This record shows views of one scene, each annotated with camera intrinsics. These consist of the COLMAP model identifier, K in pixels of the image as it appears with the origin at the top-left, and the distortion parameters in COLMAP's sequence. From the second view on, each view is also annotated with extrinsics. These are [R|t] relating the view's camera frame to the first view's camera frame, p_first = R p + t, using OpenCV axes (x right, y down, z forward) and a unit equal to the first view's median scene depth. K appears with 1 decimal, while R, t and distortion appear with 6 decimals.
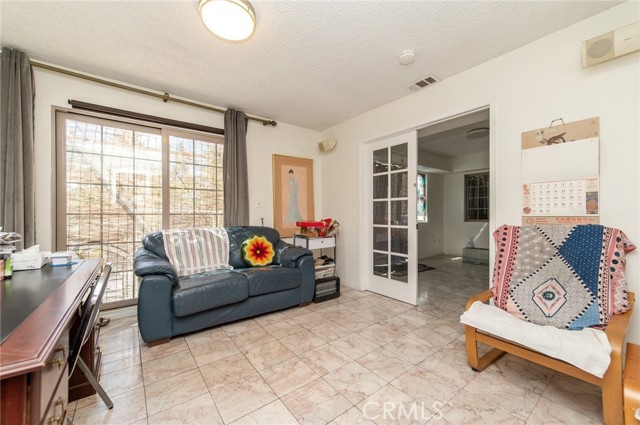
lens RADIAL K [[251.3, 0, 320.4], [0, 251.3, 212.4], [0, 0, 1]] dist [0.011452, -0.000195]
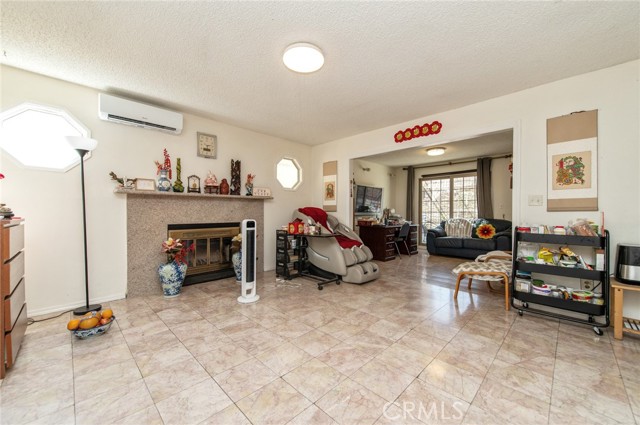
lens RADIAL K [[251.3, 0, 320.0], [0, 251.3, 212.5], [0, 0, 1]] dist [0.011452, -0.000195]
pose [[0.134569, 0.004681, -0.990893, 1.571819], [0.001248, 0.999987, 0.004894, -0.002023], [0.990904, -0.001895, 0.134561, -0.541942]]
